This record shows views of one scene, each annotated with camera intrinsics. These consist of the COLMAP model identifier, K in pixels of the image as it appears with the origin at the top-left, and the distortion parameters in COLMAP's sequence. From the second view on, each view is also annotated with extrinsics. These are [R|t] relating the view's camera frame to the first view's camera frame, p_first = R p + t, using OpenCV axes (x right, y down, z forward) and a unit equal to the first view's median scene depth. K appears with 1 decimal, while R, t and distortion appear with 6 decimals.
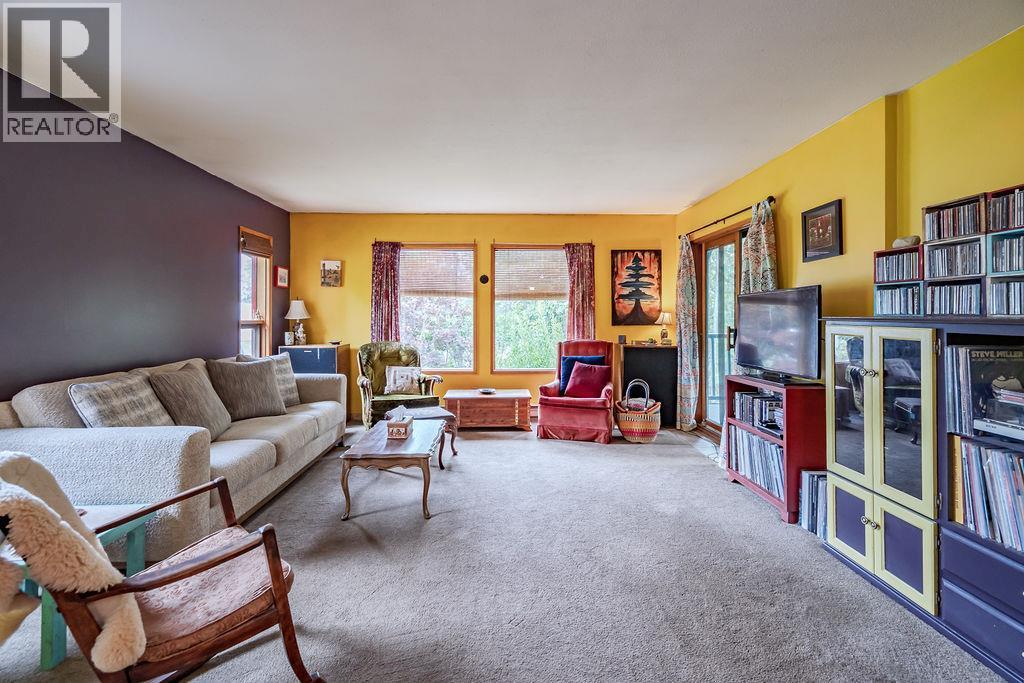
lens RADIAL K [[468.7, 0, 514.5], [0, 468.7, 312.2], [0, 0, 1]] dist [-0.002703, 0.001885]
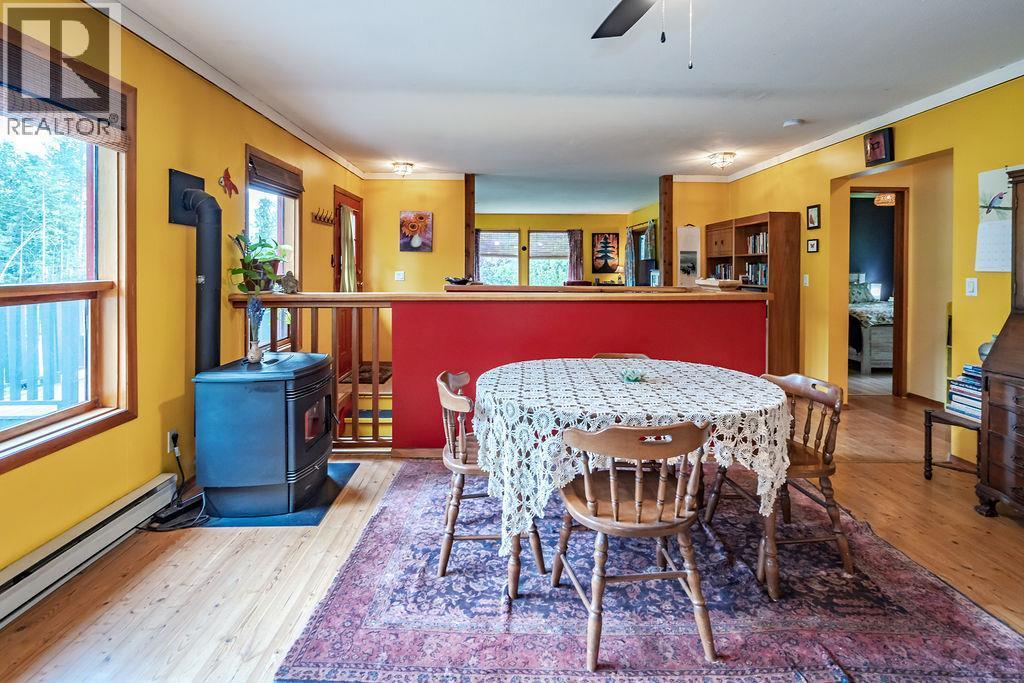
lens RADIAL K [[468.7, 0, 496.4], [0, 468.7, 262.6], [0, 0, 1]] dist [-0.002703, 0.001885]
pose [[0.999149, 0.007064, -0.040648, -0.113124], [-0.007006, 0.999974, 0.001583, -0.016606], [0.040658, -0.001296, 0.999172, -1.014502]]
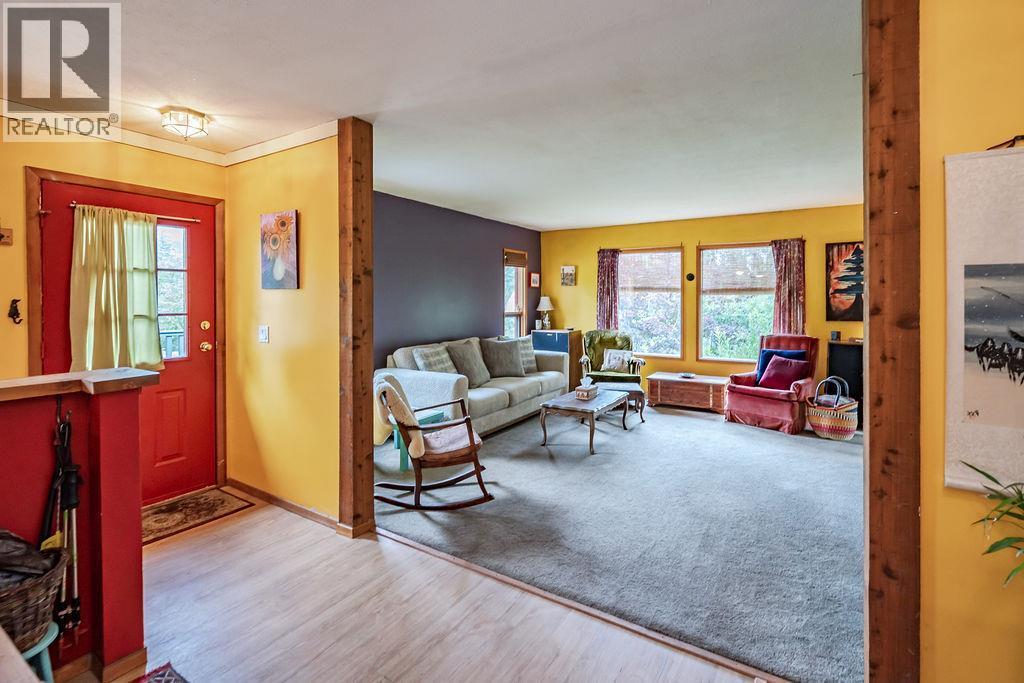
lens RADIAL K [[468.7, 0, 520.7], [0, 468.7, 300.8], [0, 0, 1]] dist [-0.002703, 0.001885]
pose [[0.838563, 0.002172, -0.544800, 0.233046], [0.004720, 0.999926, 0.011251, -0.031118], [0.544783, -0.012006, 0.838491, -0.188867]]
